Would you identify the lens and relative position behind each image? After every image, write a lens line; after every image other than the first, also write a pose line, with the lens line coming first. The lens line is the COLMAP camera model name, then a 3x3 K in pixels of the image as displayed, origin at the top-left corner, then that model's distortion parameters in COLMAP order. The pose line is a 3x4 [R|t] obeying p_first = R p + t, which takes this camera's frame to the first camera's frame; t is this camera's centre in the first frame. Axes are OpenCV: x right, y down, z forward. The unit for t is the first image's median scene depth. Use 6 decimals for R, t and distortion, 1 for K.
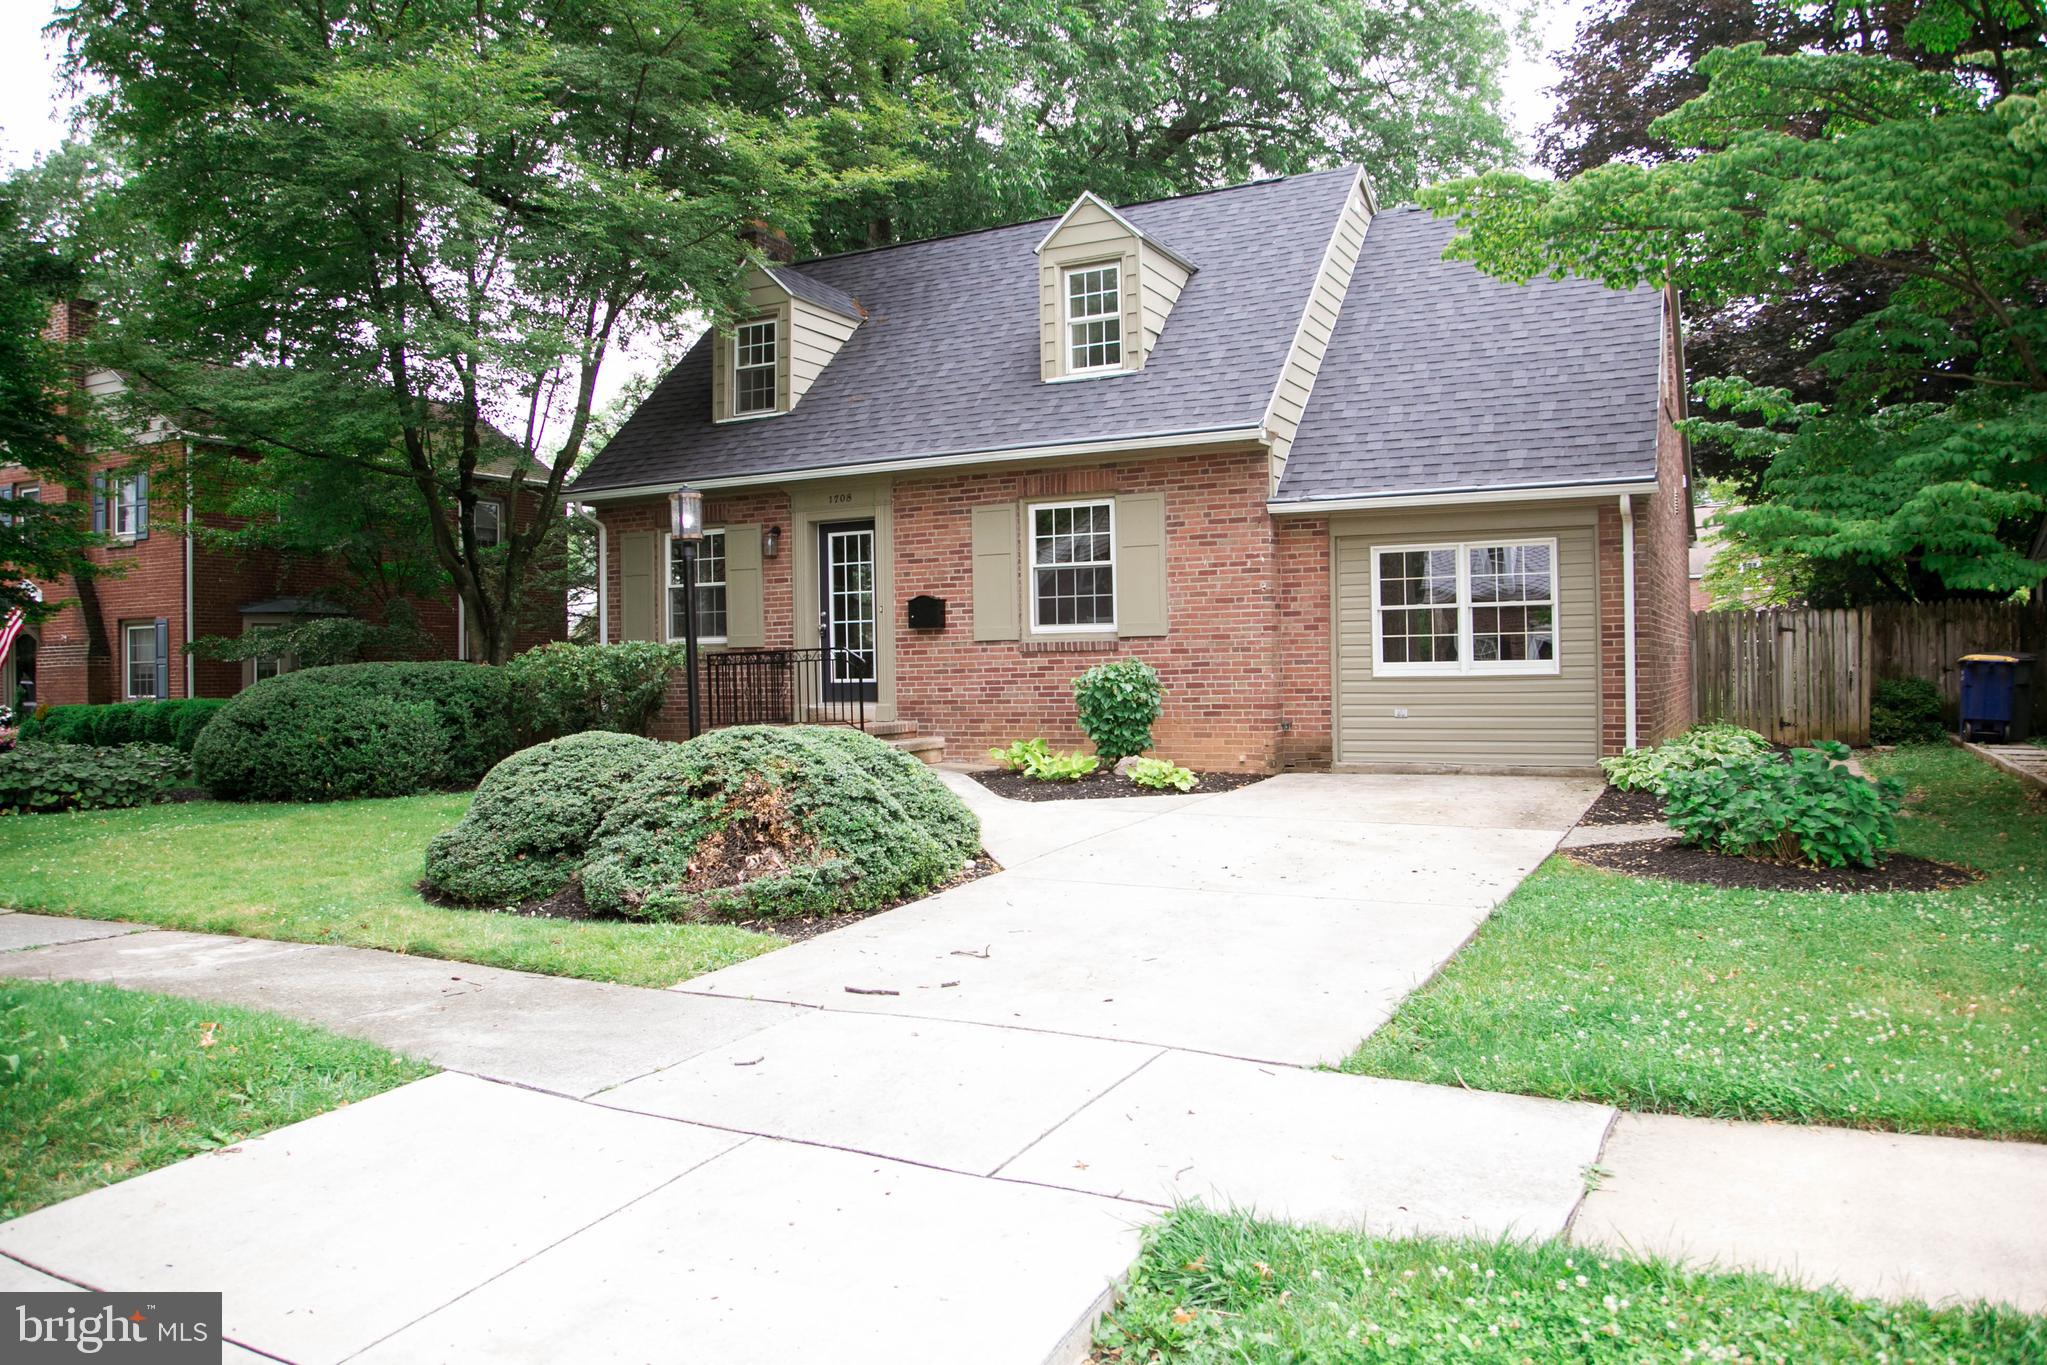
lens RADIAL K [[1430.1, 0, 1022.0], [0, 1430.1, 672.0], [0, 0, 1]] dist [-0.110208, 0.062691]
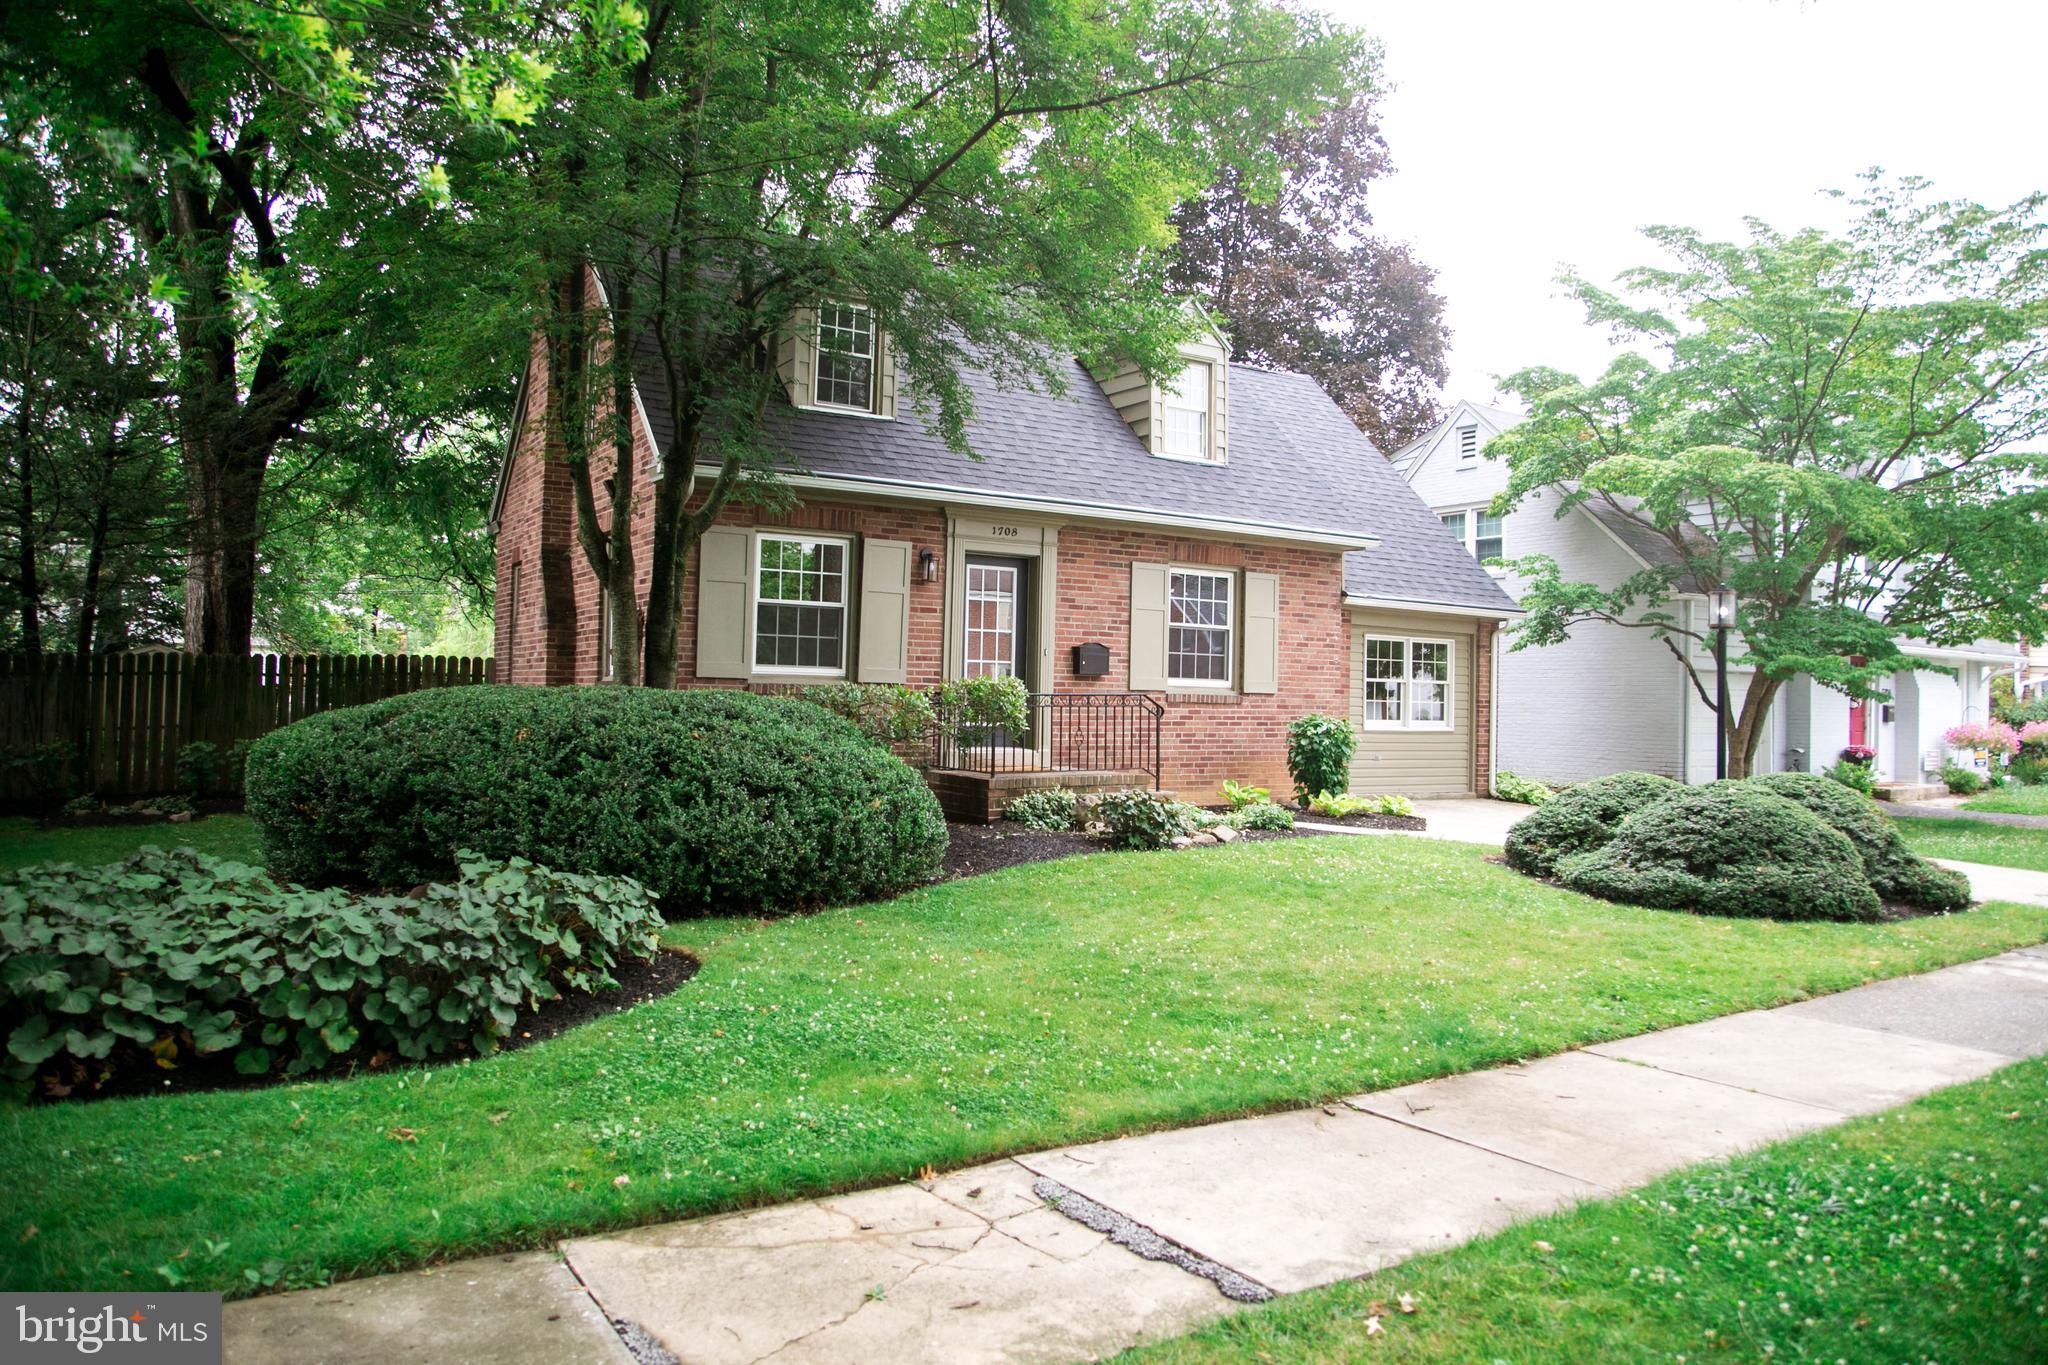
lens RADIAL K [[1430.8, 0, 1022.5], [0, 1430.8, 671.9], [0, 0, 1]] dist [-0.110208, 0.062691]
pose [[0.507667, 0.050204, 0.860089, -1.002978], [-0.023010, 0.998735, -0.044716, 0.014551], [-0.861246, 0.002910, 0.508180, 0.547563]]
